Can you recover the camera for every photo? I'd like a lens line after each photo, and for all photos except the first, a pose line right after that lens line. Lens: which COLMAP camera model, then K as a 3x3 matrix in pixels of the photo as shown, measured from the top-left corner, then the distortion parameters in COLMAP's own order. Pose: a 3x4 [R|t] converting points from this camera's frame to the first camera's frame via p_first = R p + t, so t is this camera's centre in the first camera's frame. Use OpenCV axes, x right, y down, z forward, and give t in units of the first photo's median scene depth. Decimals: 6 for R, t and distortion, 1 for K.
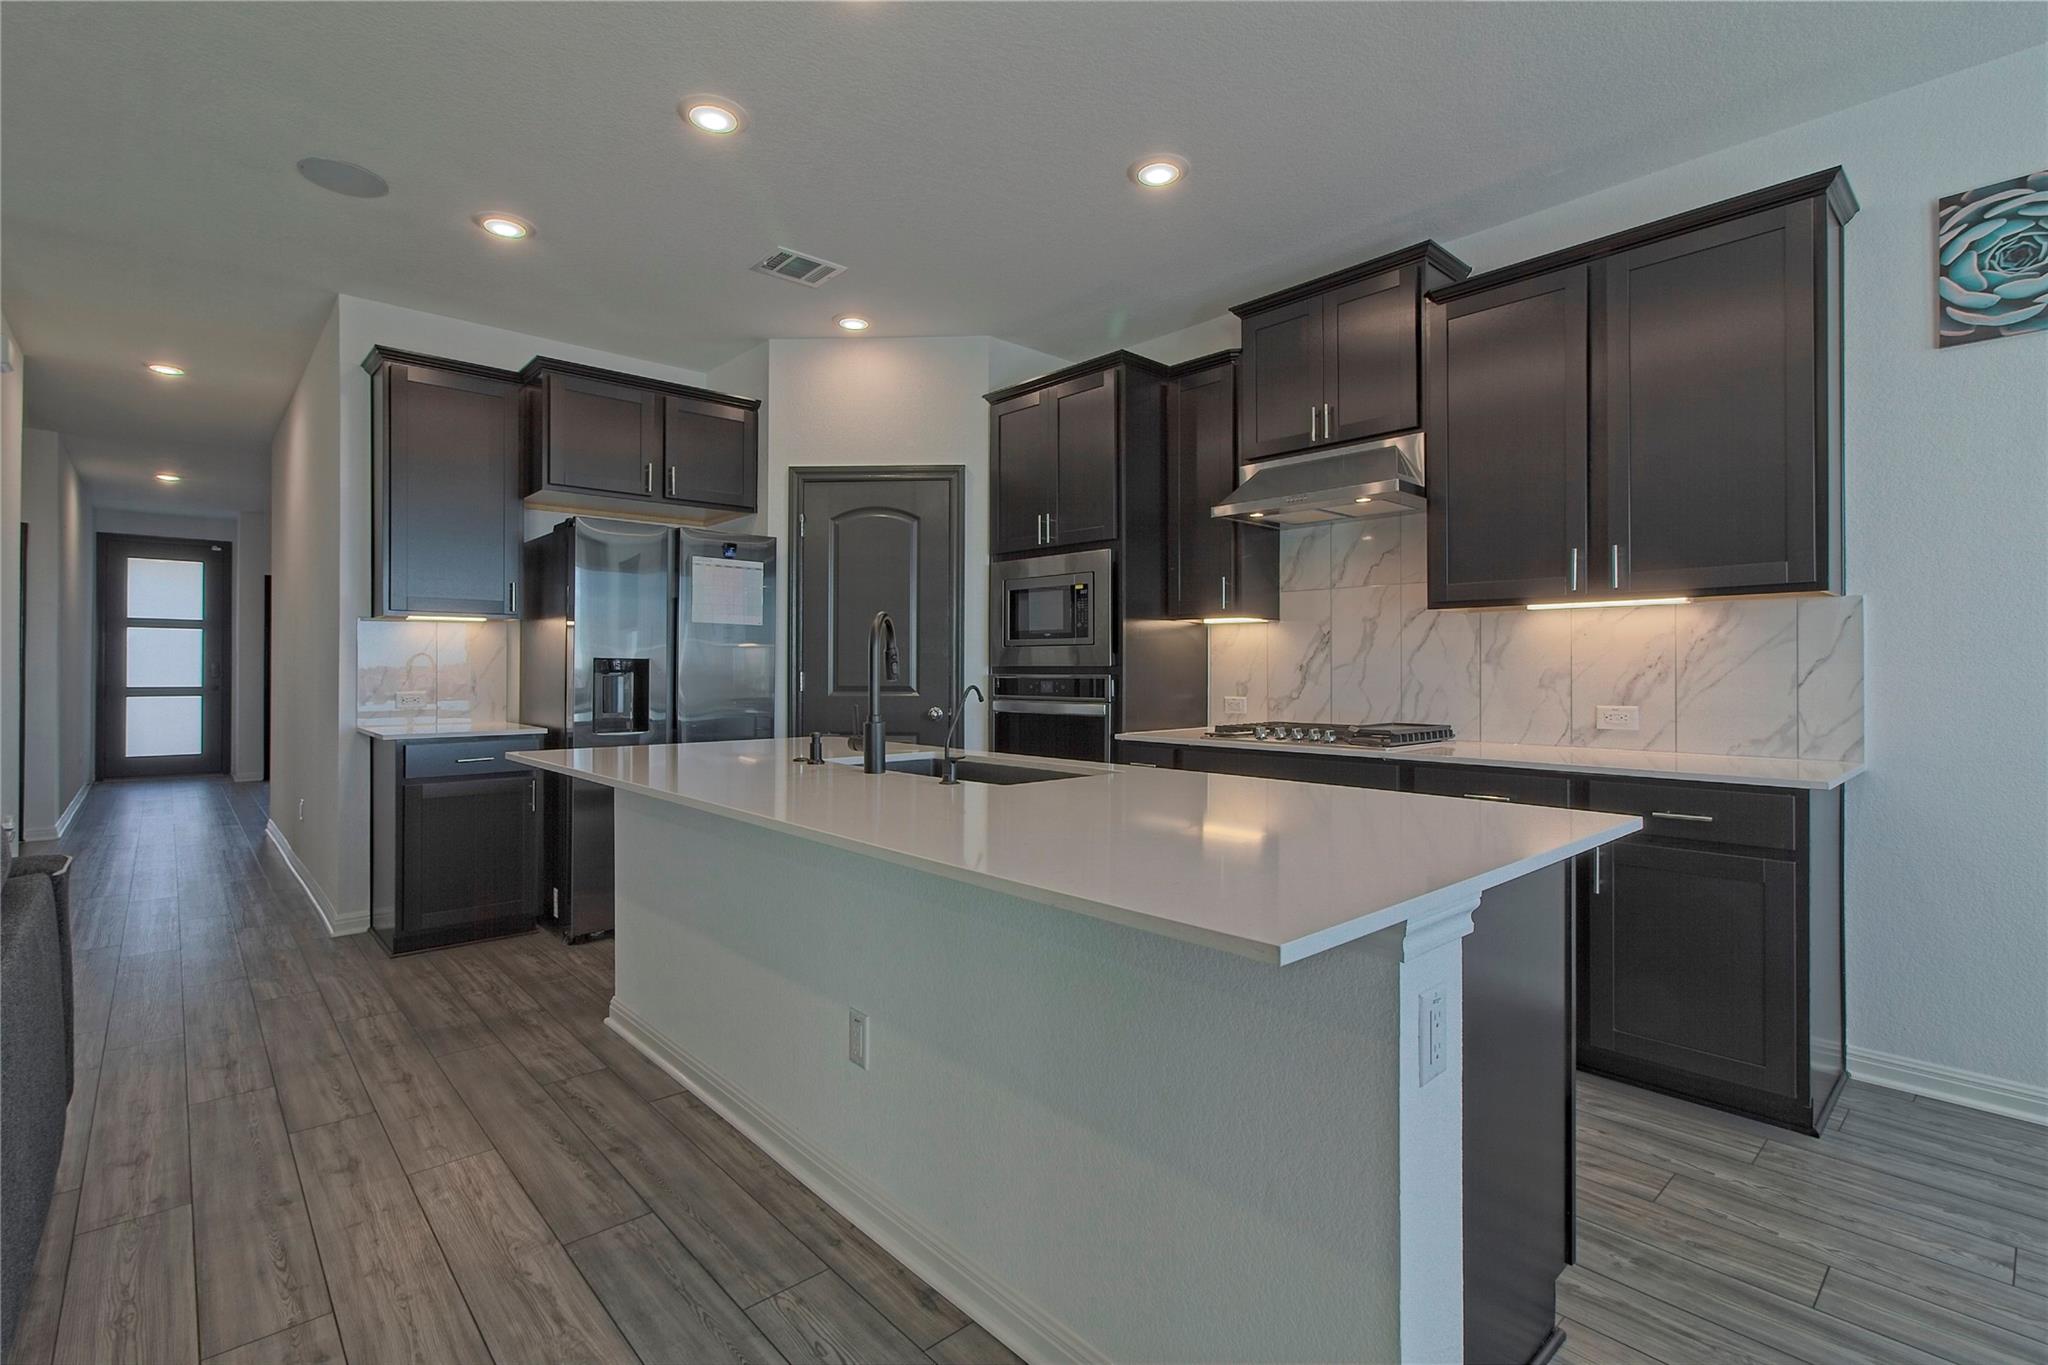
lens RADIAL K [[944.4, 0, 1017.5], [0, 944.4, 674.6], [0, 0, 1]] dist [-0.004819, 0.000220]
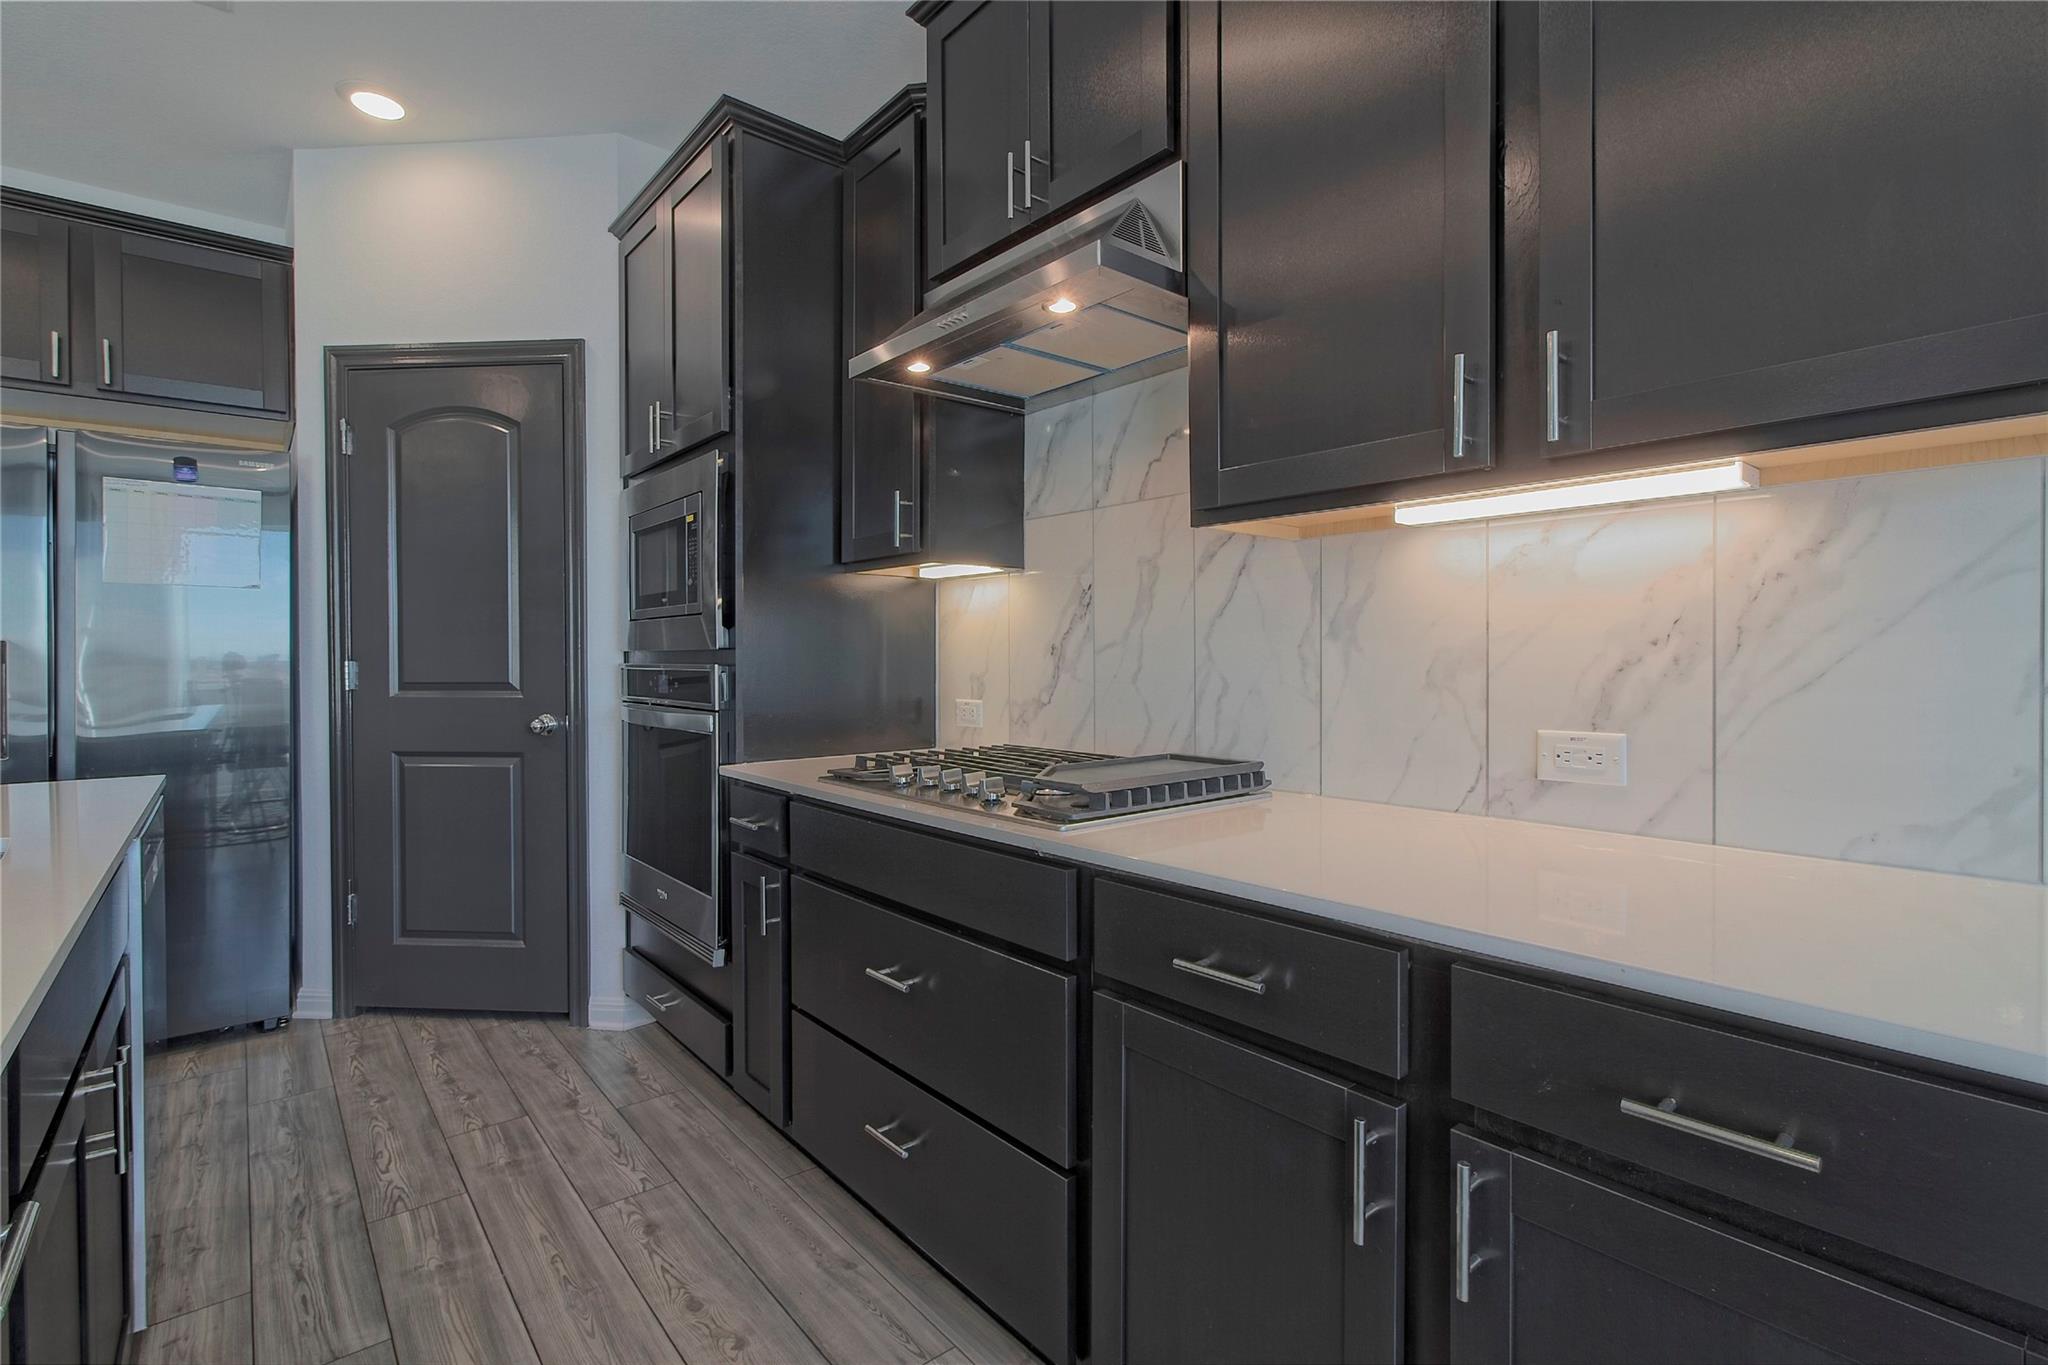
lens RADIAL K [[944.4, 0, 1025.0], [0, 944.4, 670.6], [0, 0, 1]] dist [-0.004819, 0.000220]
pose [[0.999286, -0.004940, -0.037461, 0.321961], [0.005398, 0.999912, 0.012129, -0.002023], [0.037398, -0.012323, 0.999224, 0.449347]]
